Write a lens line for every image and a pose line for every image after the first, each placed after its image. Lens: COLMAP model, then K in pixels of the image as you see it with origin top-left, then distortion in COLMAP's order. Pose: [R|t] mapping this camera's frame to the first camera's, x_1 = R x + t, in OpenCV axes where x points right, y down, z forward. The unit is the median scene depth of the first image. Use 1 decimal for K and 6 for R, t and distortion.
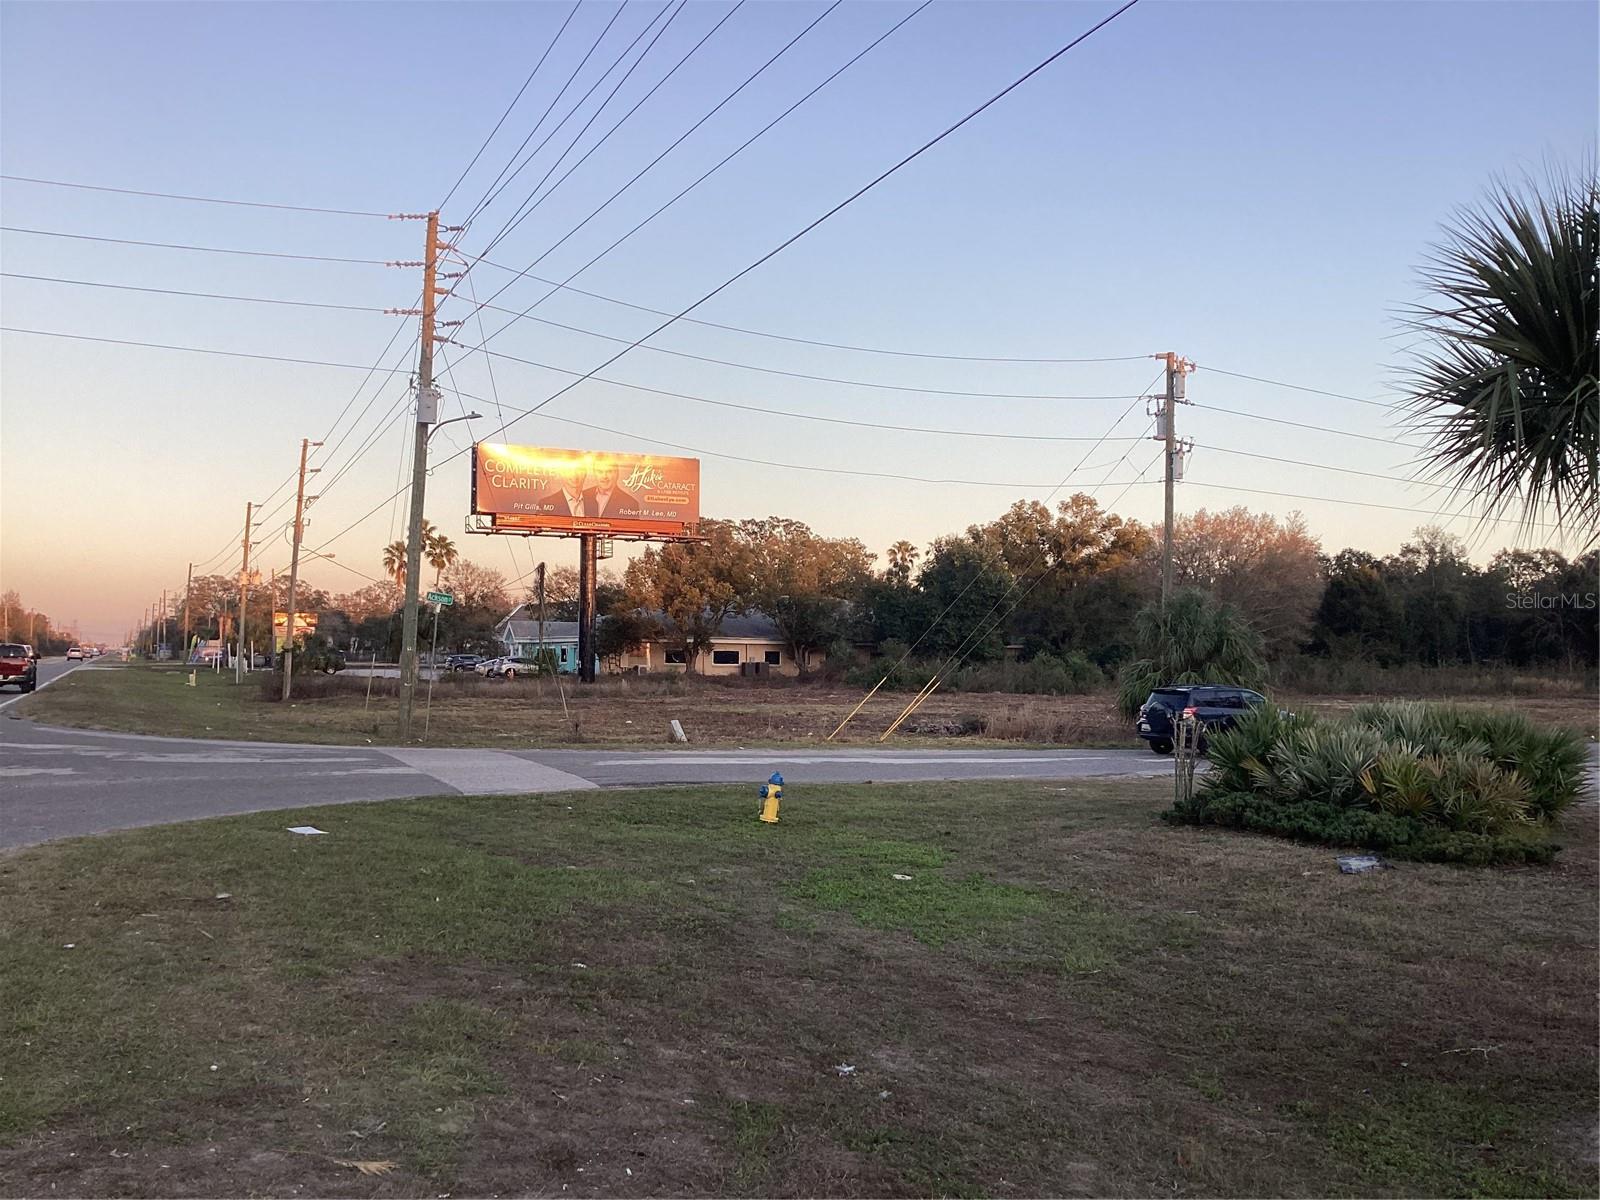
lens RADIAL K [[1444.0, 0, 804.6], [0, 1444.0, 611.2], [0, 0, 1]] dist [0.145707, -0.275719]
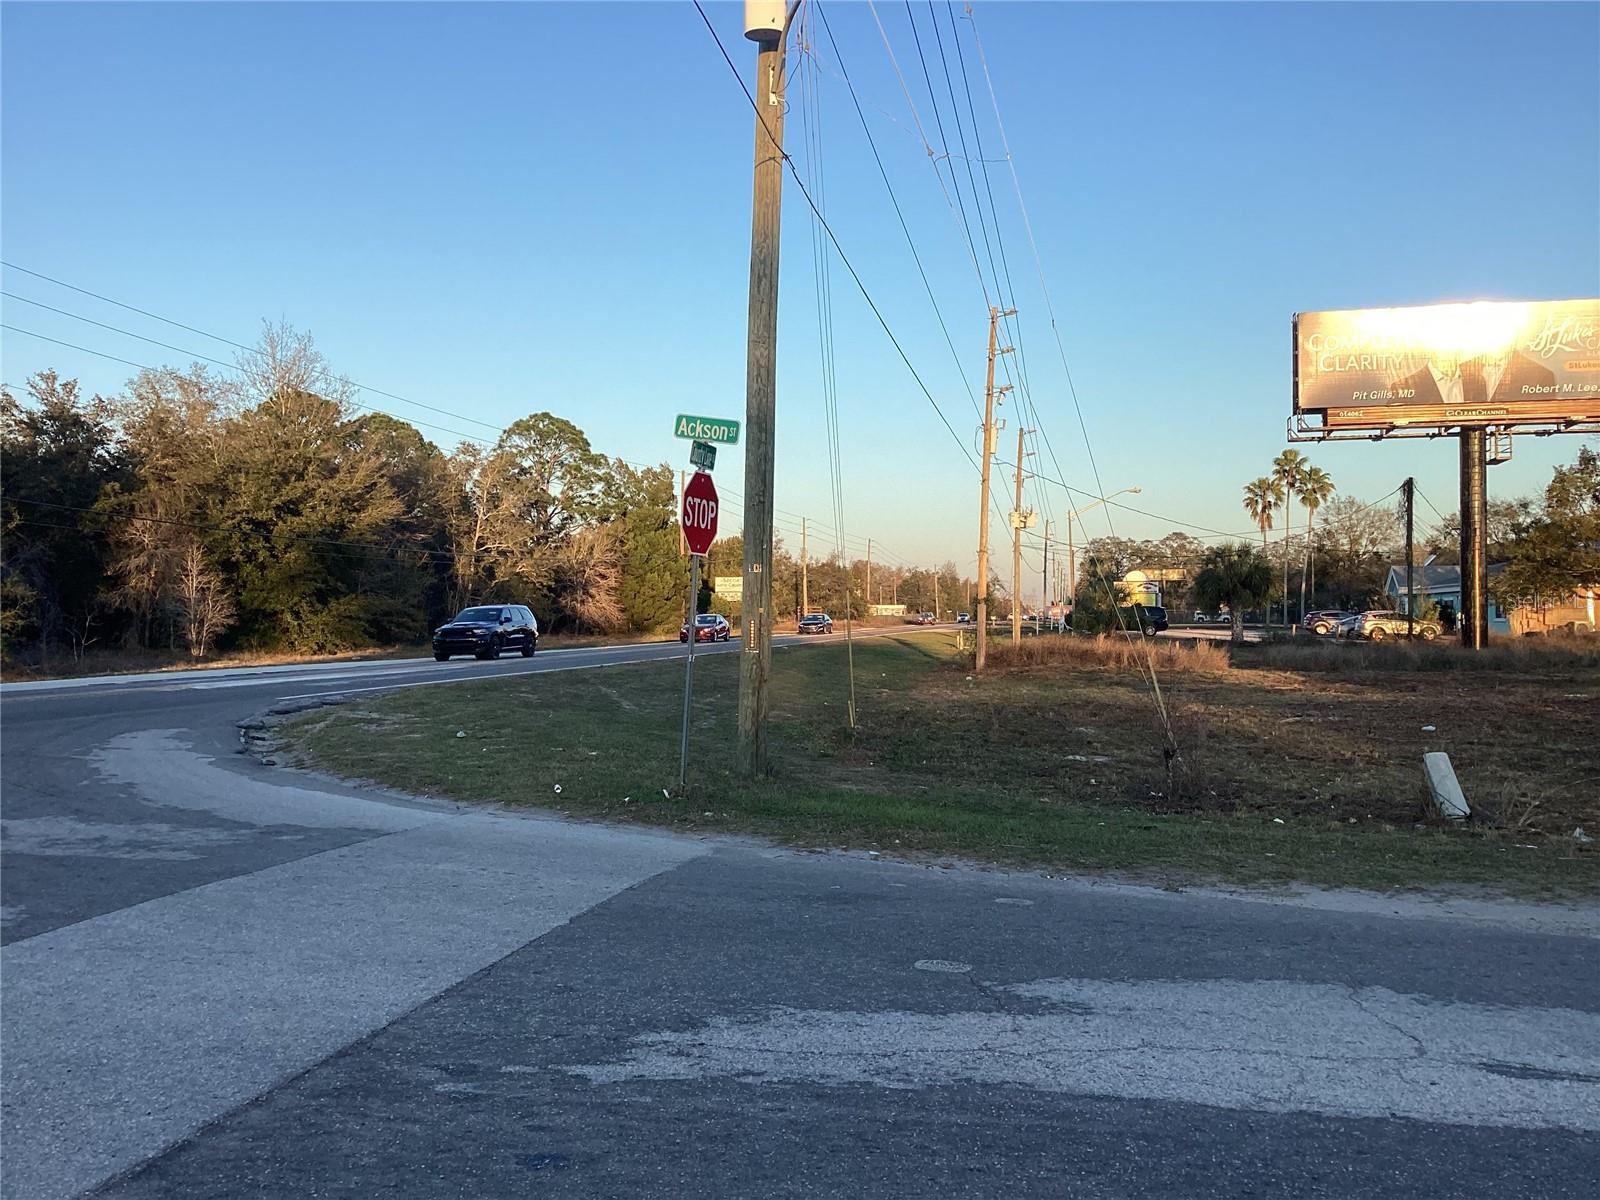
lens RADIAL K [[1444.0, 0, 804.6], [0, 1444.0, 611.2], [0, 0, 1]] dist [0.145707, -0.275719]
pose [[0.812279, -0.015995, -0.583050, -0.002445], [0.030846, 0.999403, 0.015558, 0.011870], [0.582453, -0.030622, 0.812288, 0.241644]]
